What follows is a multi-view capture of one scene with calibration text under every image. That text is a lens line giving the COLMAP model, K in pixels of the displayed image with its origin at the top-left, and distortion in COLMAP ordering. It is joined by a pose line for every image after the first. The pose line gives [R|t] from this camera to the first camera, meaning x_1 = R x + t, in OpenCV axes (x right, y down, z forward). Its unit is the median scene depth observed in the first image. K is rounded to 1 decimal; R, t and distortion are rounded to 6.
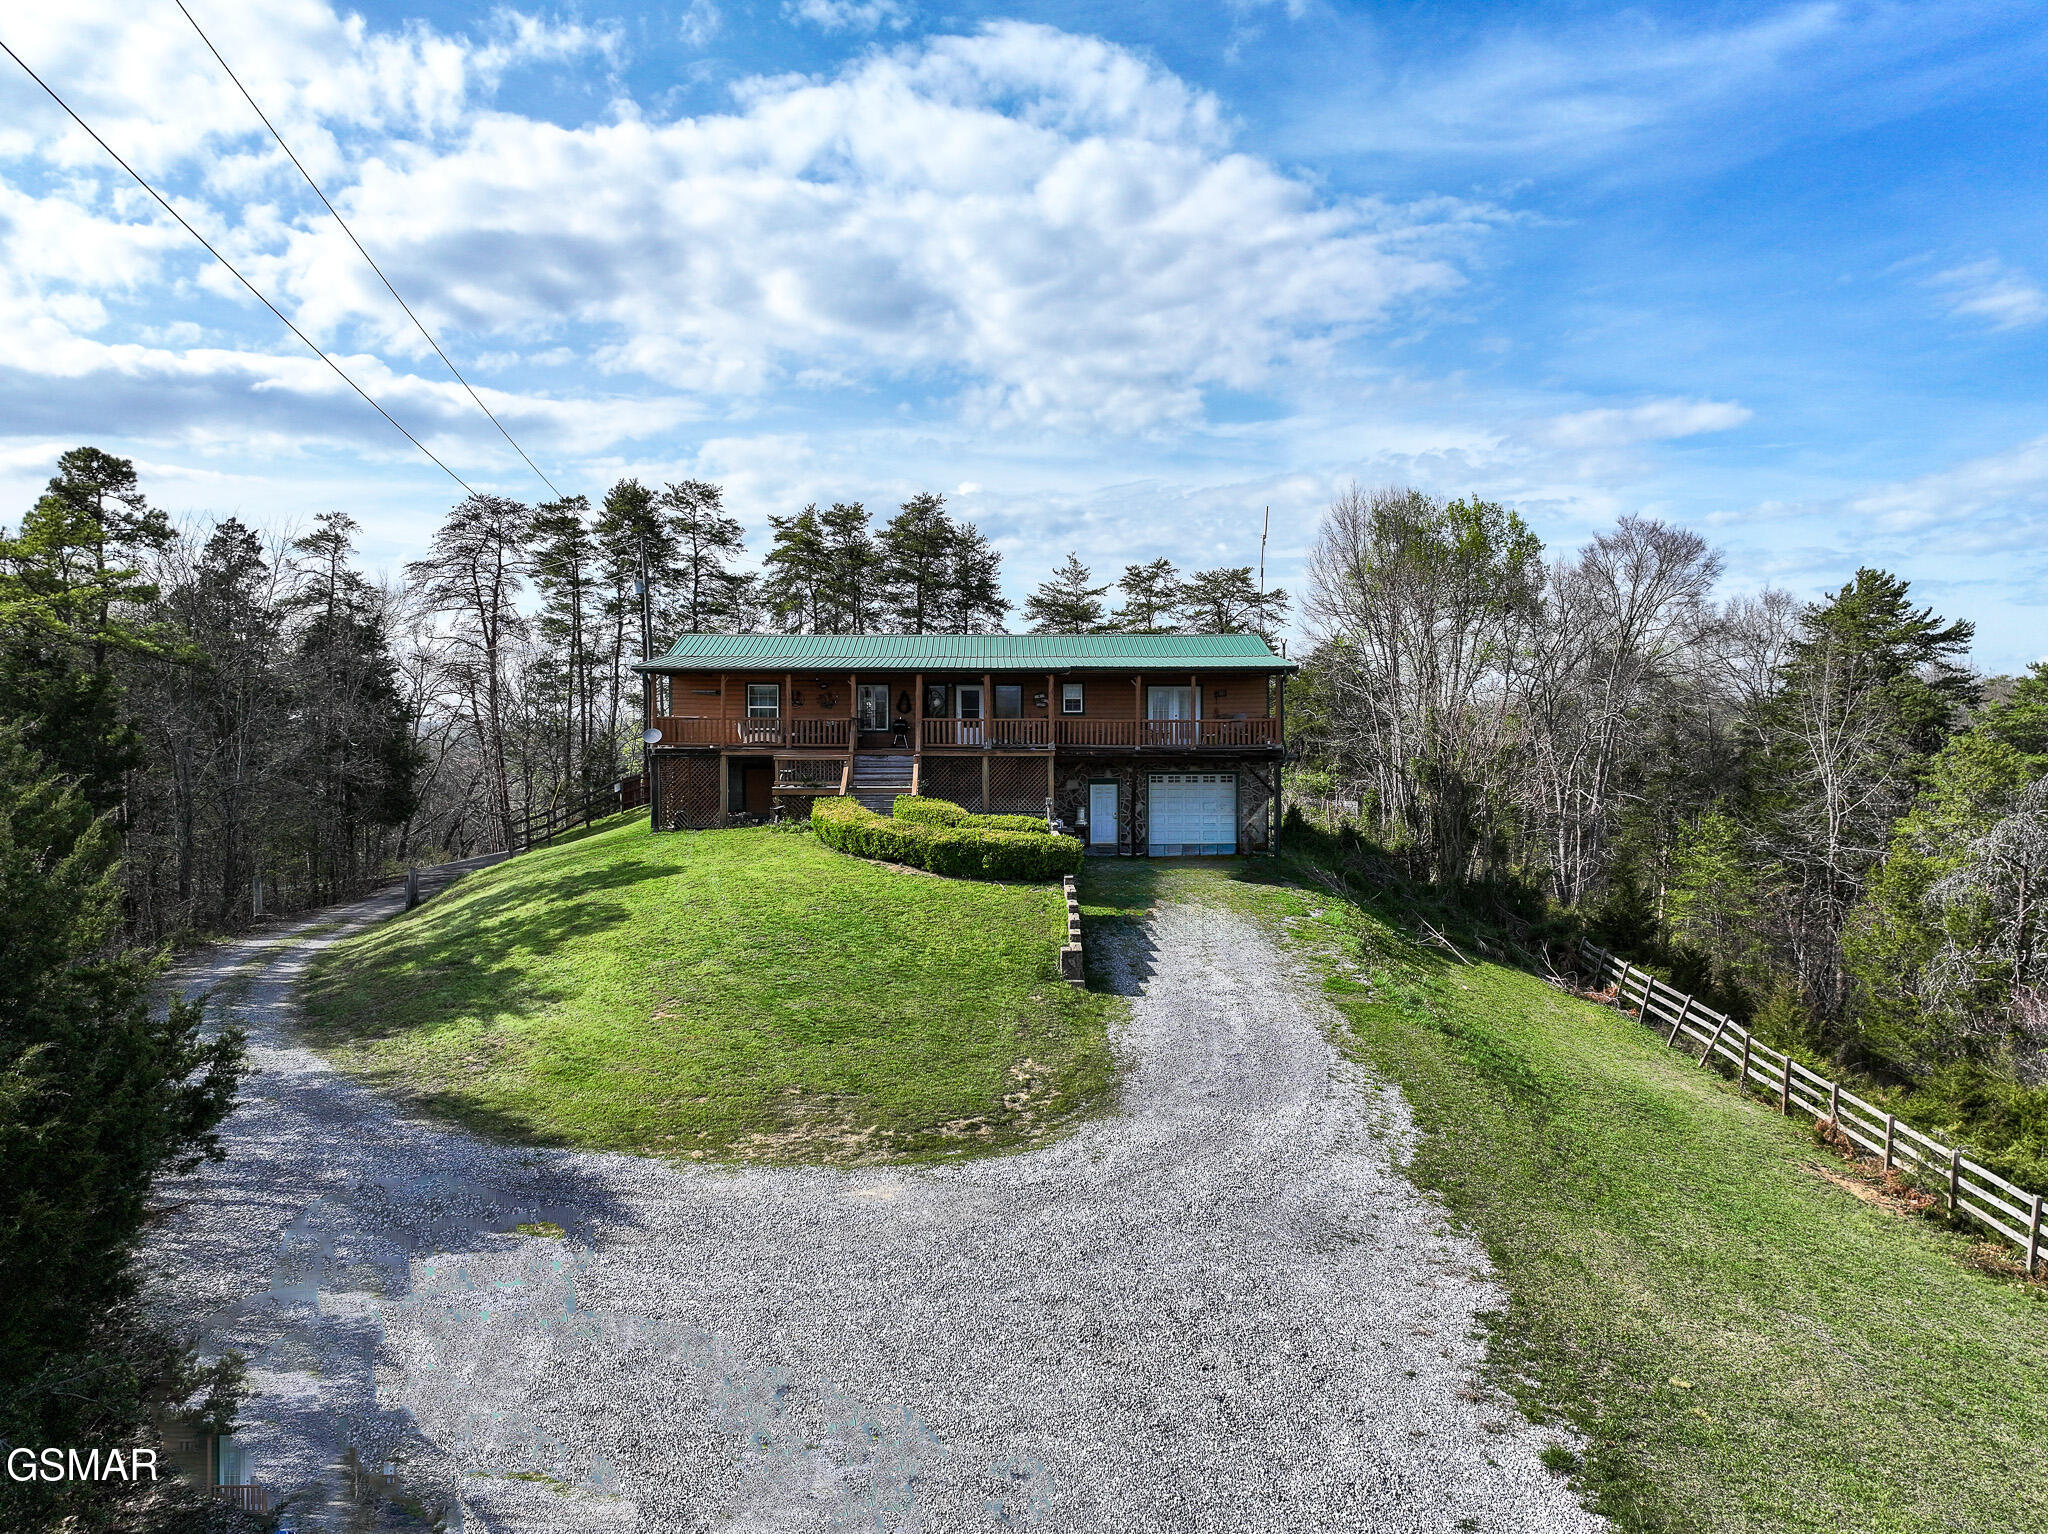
lens RADIAL K [[1426.6, 0, 966.2], [0, 1426.6, 811.5], [0, 0, 1]] dist [0.081816, 0.001084]
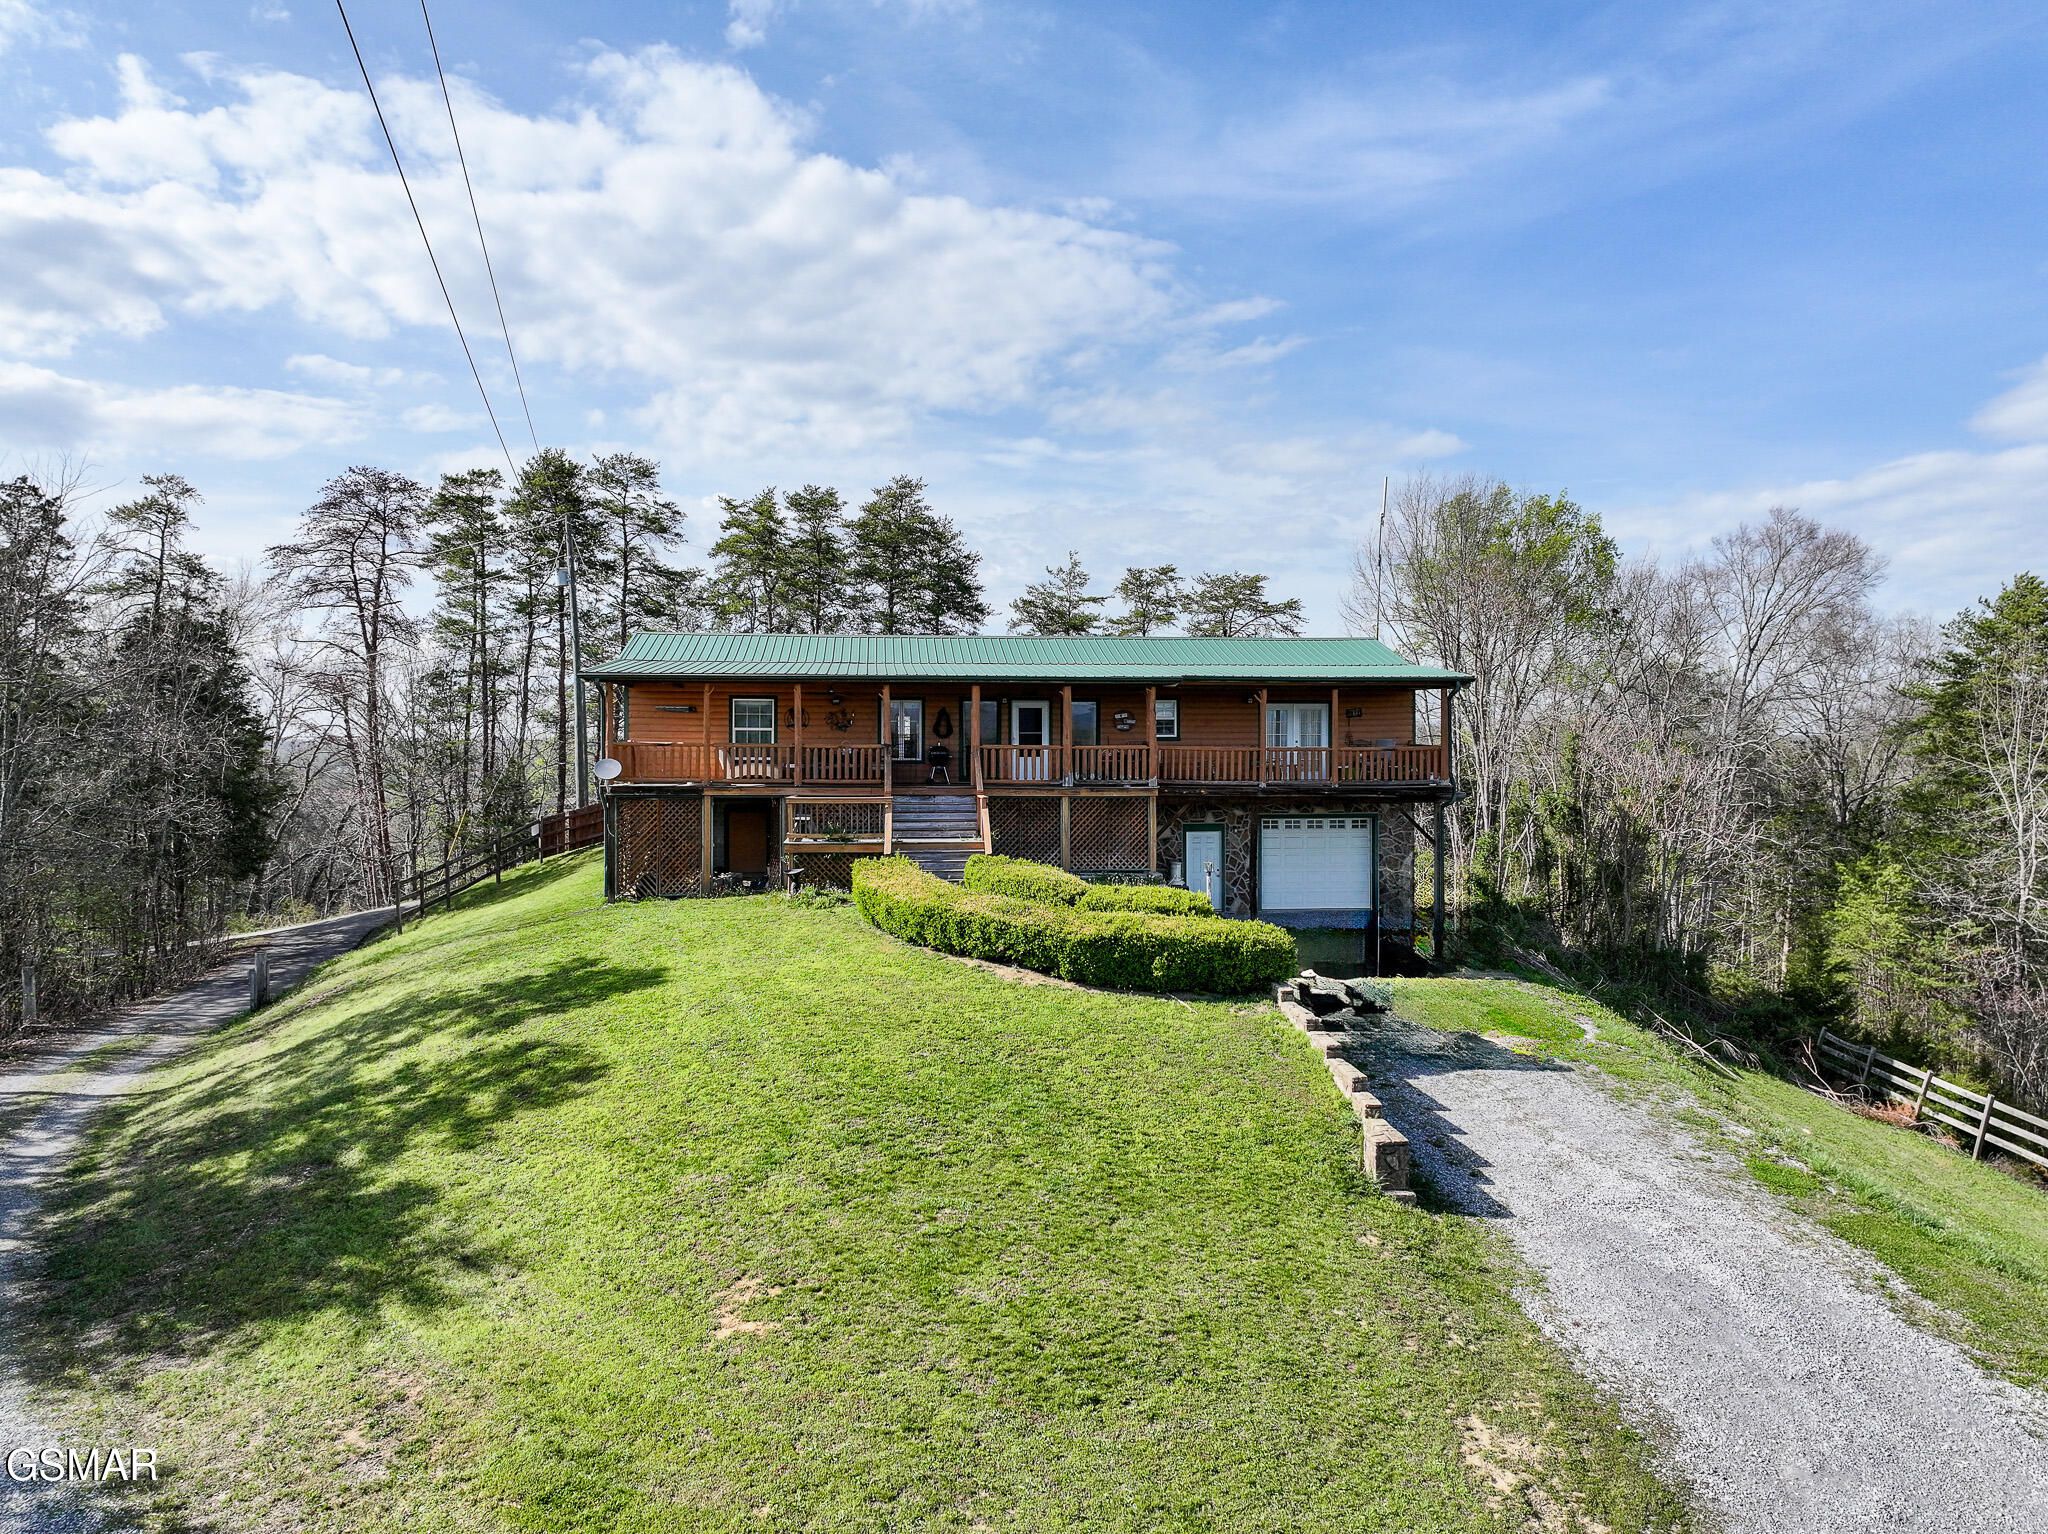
lens RADIAL K [[1466.8, 0, 1021.3], [0, 1466.8, 769.3], [0, 0, 1]] dist [0.009022, 0.011328]
pose [[0.994722, 0.001307, 0.102600, -0.055995], [0.003271, 0.999007, -0.044437, -0.012162], [-0.102556, 0.044538, 0.993730, 0.158714]]
